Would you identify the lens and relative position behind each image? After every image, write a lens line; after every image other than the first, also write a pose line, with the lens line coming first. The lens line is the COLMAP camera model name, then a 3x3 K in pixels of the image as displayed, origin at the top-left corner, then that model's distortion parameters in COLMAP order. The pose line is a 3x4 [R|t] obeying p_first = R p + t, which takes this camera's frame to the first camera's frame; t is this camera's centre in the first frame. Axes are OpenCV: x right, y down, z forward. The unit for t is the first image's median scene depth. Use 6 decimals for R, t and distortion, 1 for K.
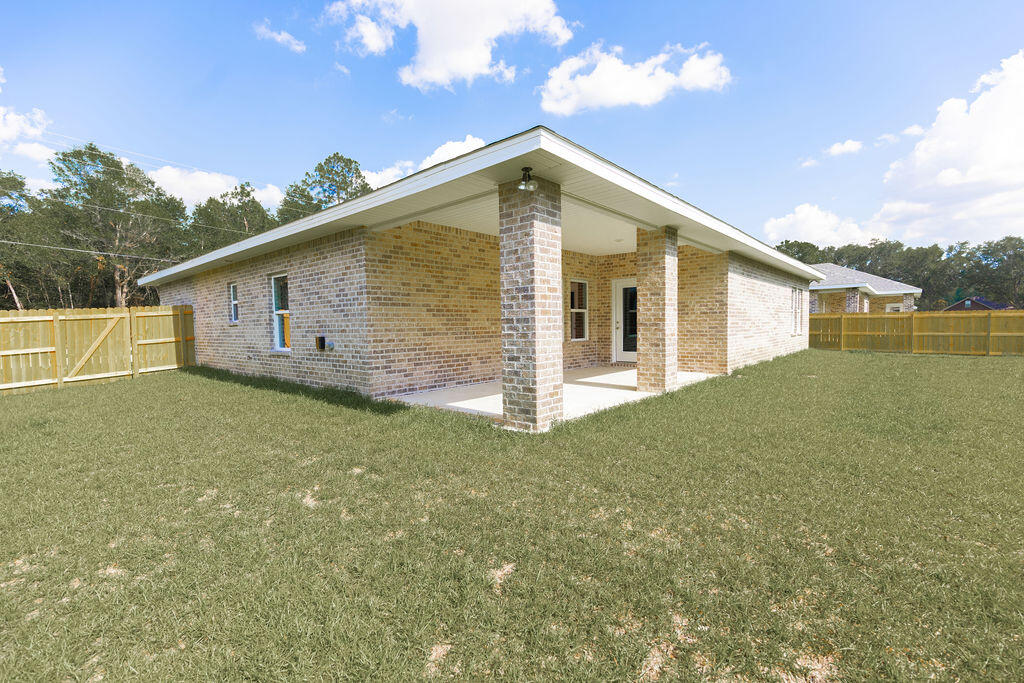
lens RADIAL K [[443.0, 0, 510.4], [0, 443.0, 340.1], [0, 0, 1]] dist [-0.002095, -0.000180]
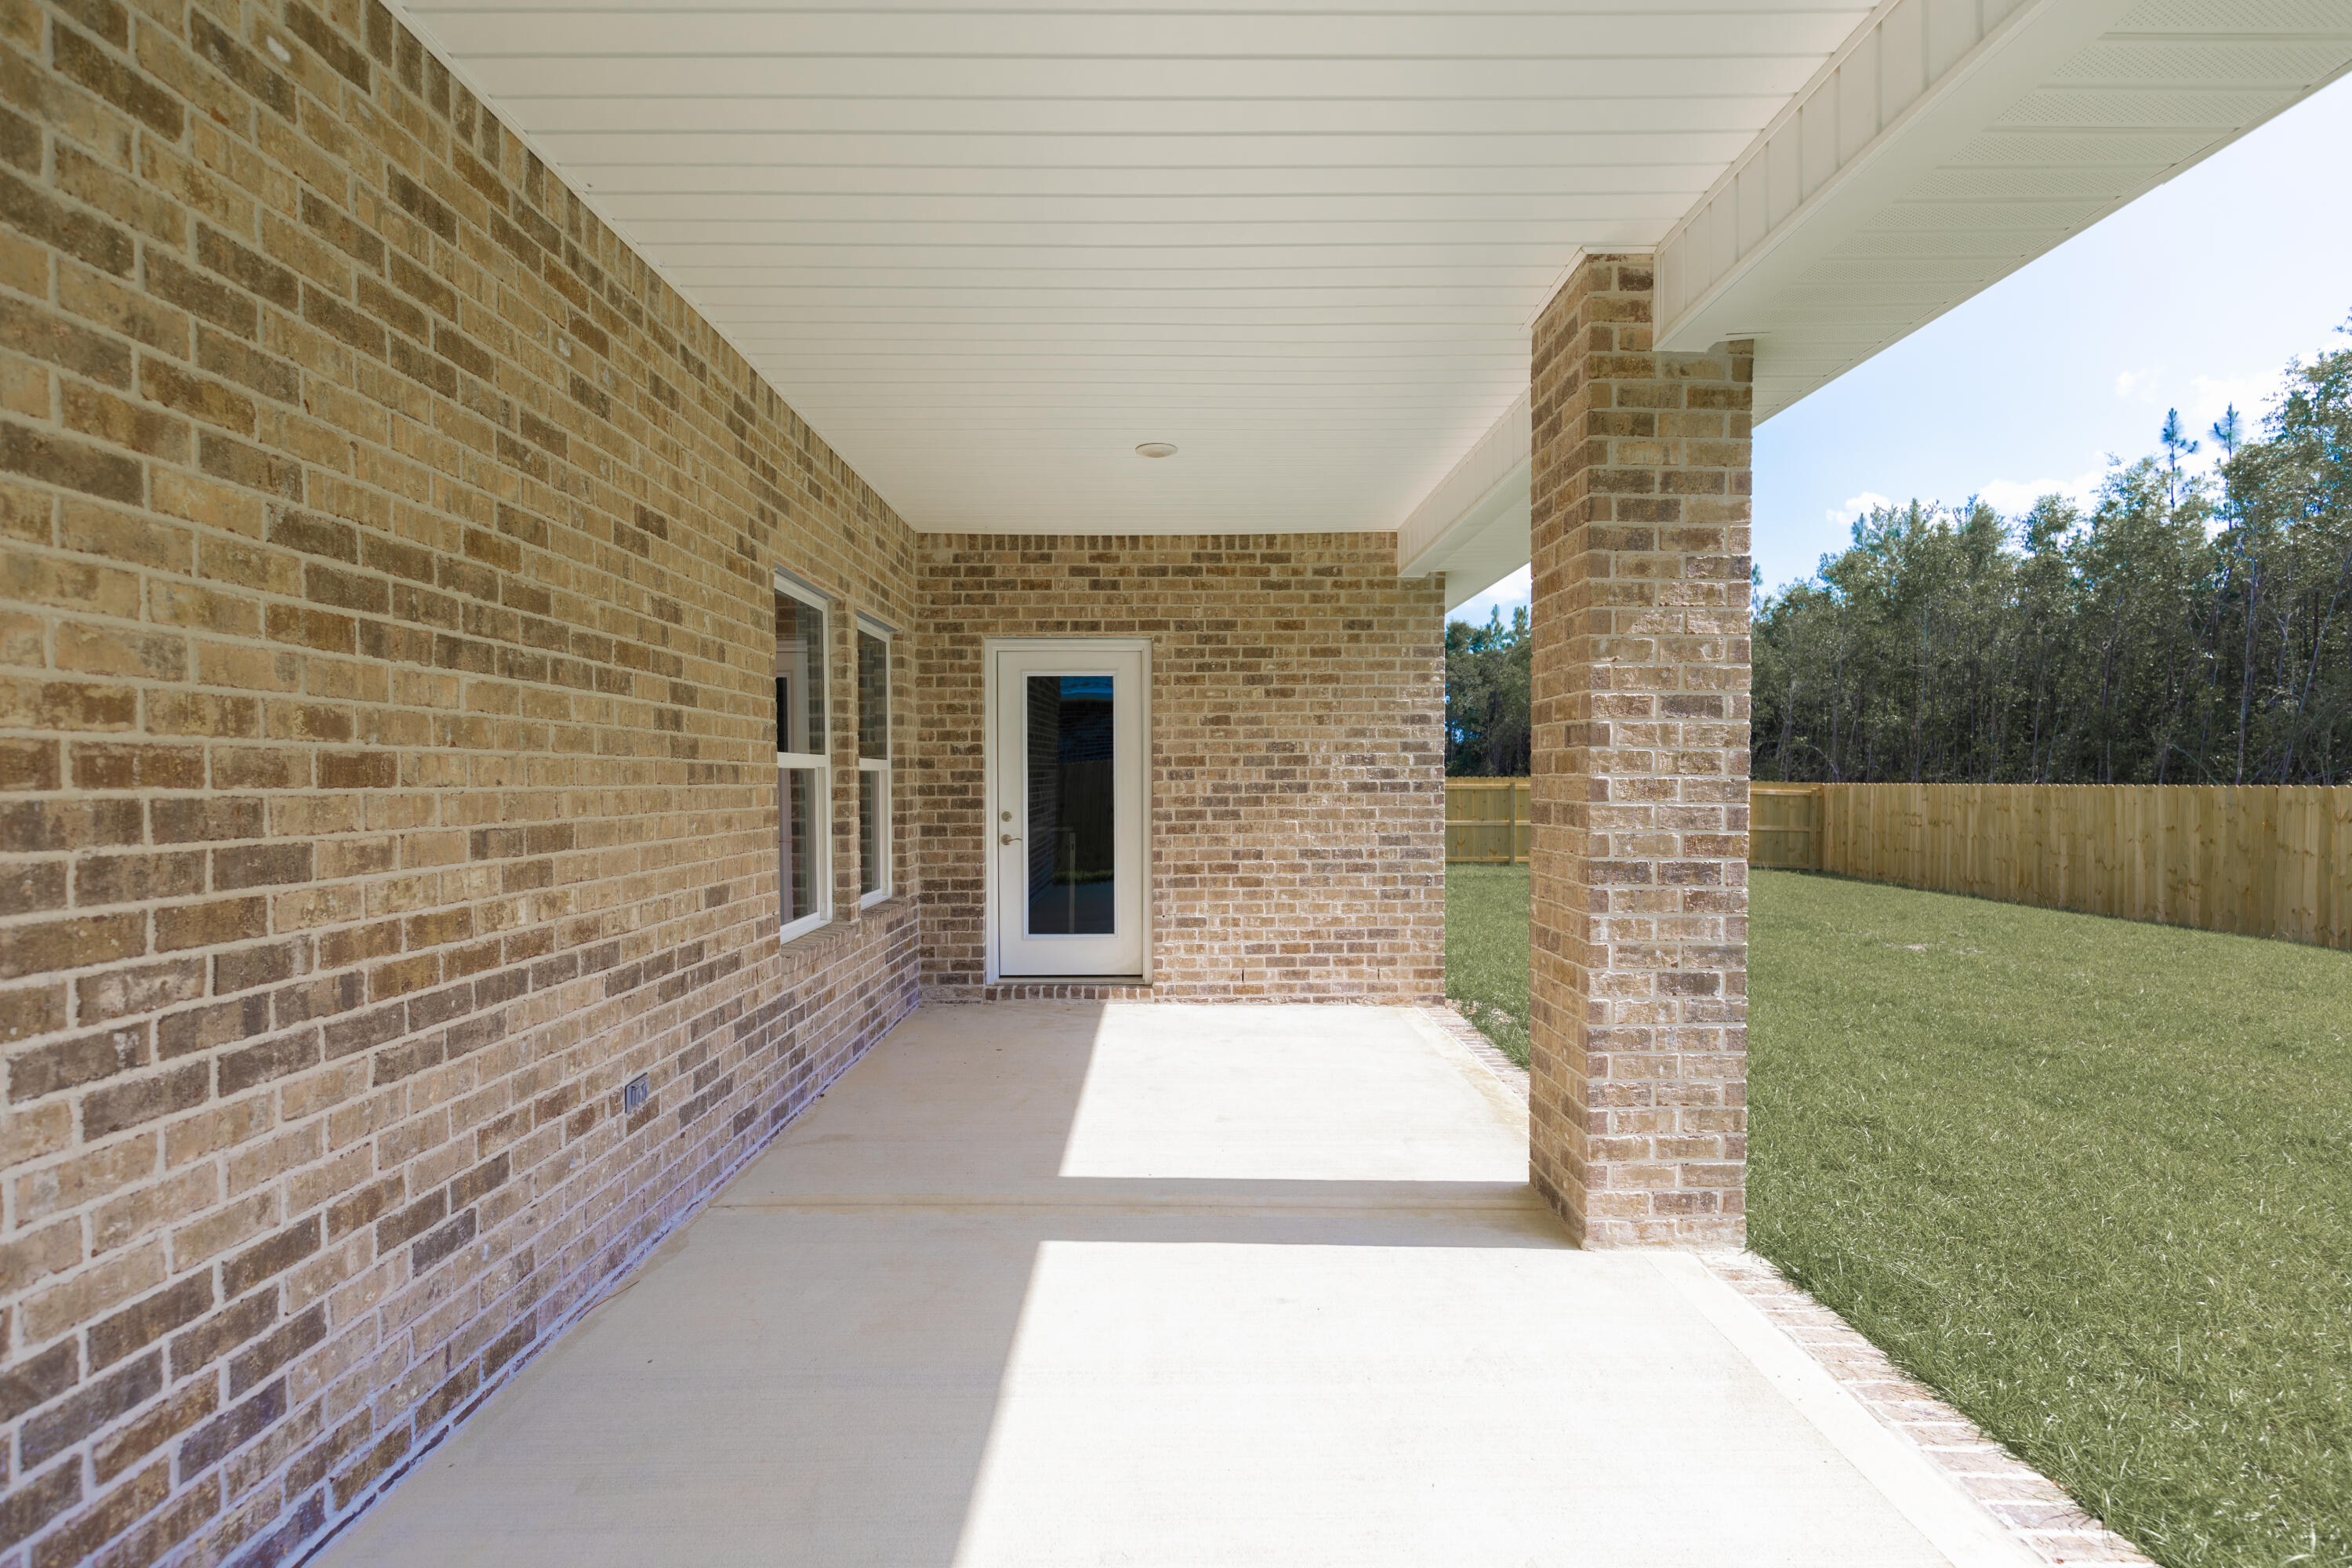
lens RADIAL K [[1040.2, 0, 1173.5], [0, 1040.2, 798.2], [0, 0, 1]] dist [0.002156, -0.000053]
pose [[0.740175, 0.000896, 0.672414, -0.099319], [0.015740, 0.999702, -0.018658, -0.050539], [-0.672230, 0.024395, 0.739940, 0.685703]]
